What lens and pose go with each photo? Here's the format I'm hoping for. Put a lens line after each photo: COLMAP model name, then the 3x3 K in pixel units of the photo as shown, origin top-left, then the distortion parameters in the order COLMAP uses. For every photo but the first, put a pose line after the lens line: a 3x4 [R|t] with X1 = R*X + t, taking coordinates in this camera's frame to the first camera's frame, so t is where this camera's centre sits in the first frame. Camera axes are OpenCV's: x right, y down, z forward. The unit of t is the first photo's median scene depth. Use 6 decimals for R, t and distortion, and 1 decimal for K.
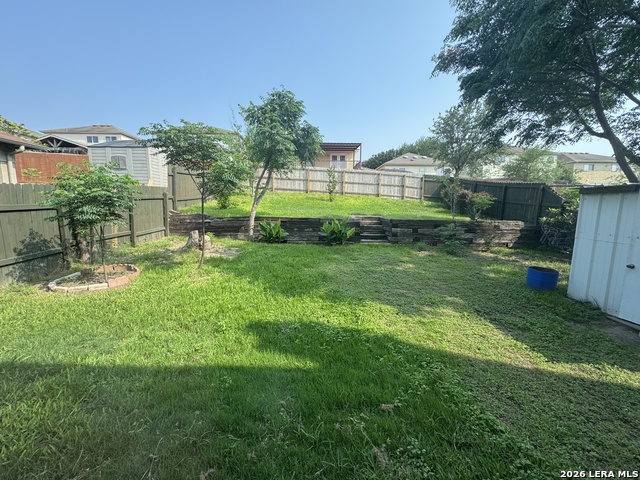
lens RADIAL K [[256.0, 0, 320.5], [0, 256.0, 238.8], [0, 0, 1]] dist [-0.001666, 0.000607]
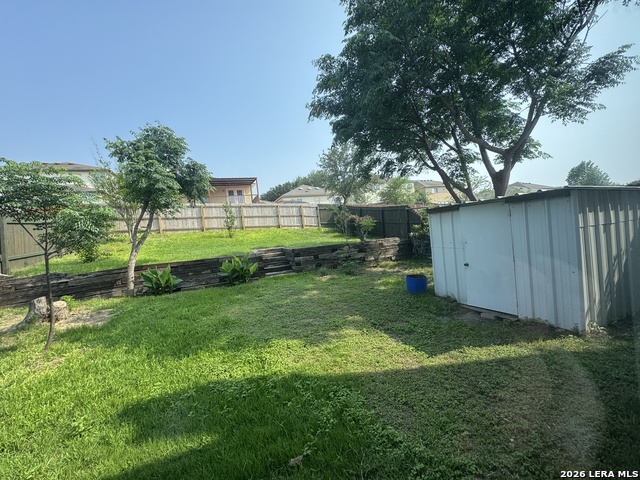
lens RADIAL K [[256.0, 0, 320.5], [0, 256.0, 238.8], [0, 0, 1]] dist [-0.001666, 0.000607]
pose [[0.928937, -0.110066, 0.353498, 0.029413], [0.151388, 0.984243, -0.091368, -0.009099], [-0.337871, 0.138390, 0.930963, 0.000189]]
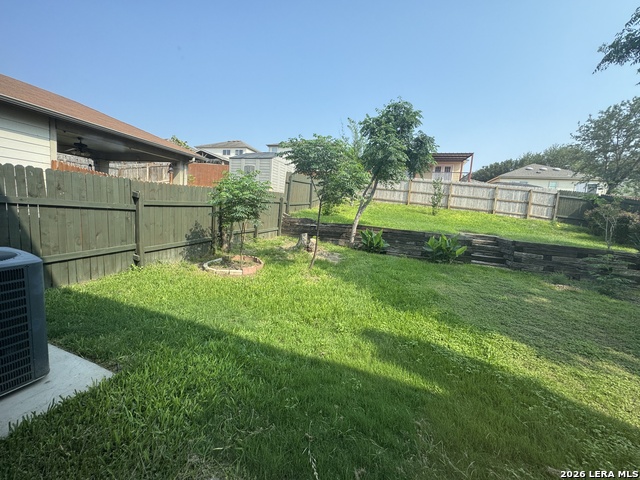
lens RADIAL K [[256.0, 0, 320.5], [0, 256.0, 238.8], [0, 0, 1]] dist [-0.001666, 0.000607]
pose [[0.939711, 0.098939, -0.327343, -0.070289], [-0.111108, 0.993634, -0.018635, 0.004963], [0.323416, 0.053882, 0.944722, -0.014734]]
